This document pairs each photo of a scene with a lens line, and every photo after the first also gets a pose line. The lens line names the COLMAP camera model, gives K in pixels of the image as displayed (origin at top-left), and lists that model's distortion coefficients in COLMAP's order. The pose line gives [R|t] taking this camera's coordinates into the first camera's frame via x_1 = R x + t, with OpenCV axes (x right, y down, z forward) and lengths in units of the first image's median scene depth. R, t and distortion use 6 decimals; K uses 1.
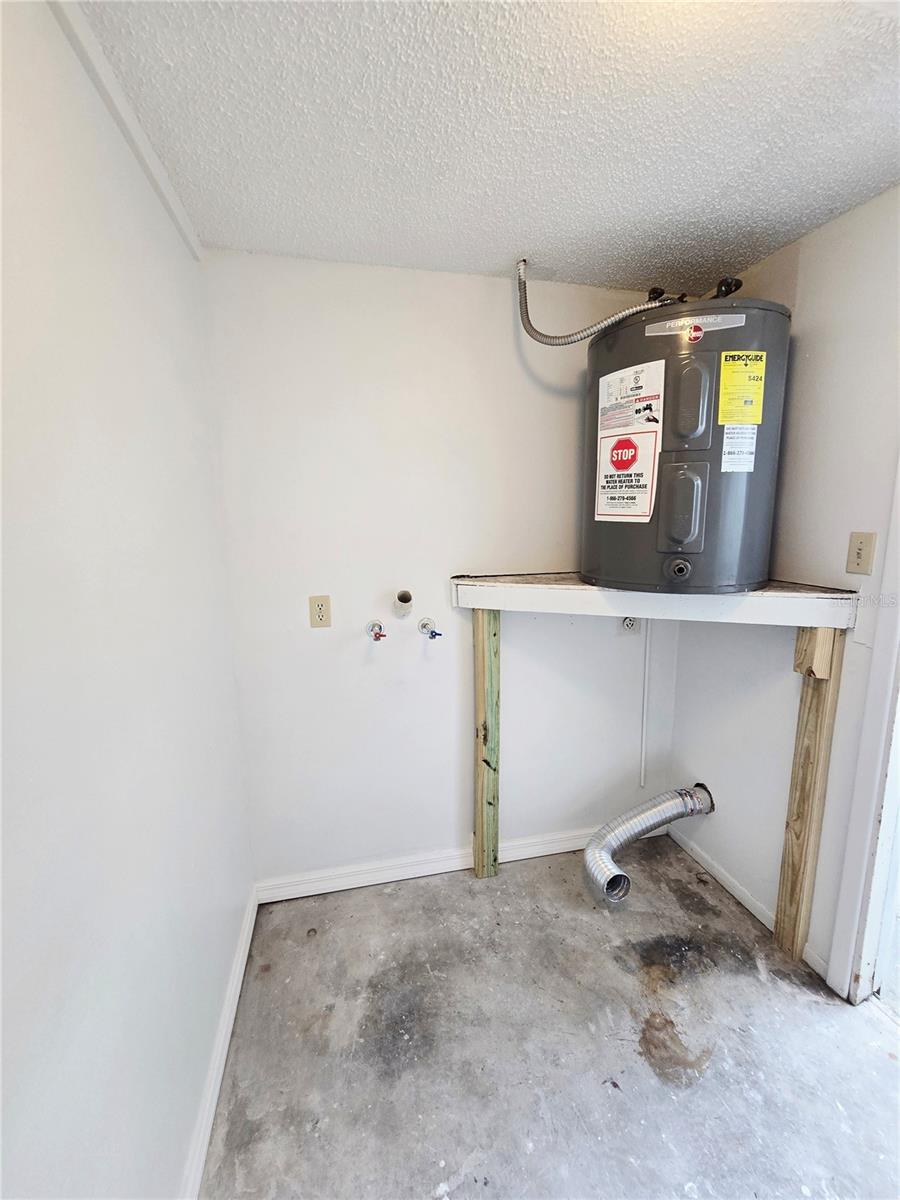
lens RADIAL K [[495.6, 0, 447.0], [0, 495.6, 600.8], [0, 0, 1]] dist [-0.000342, 0.001076]
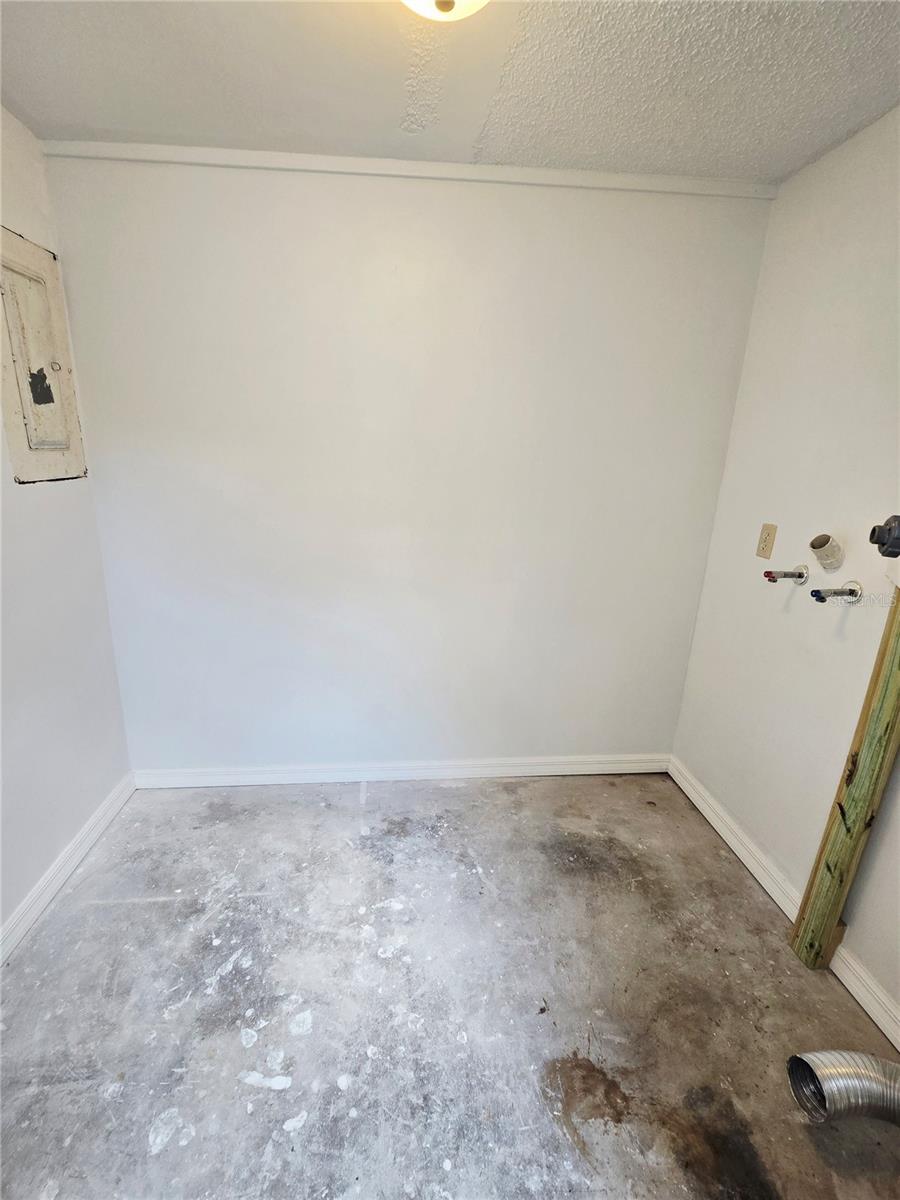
lens RADIAL K [[495.6, 0, 447.0], [0, 495.6, 600.8], [0, 0, 1]] dist [-0.000342, 0.001076]
pose [[-0.111018, 0.297747, -0.948167, 0.877963], [-0.199870, 0.927882, 0.314780, -0.058488], [0.973513, 0.224457, -0.043501, 0.551243]]
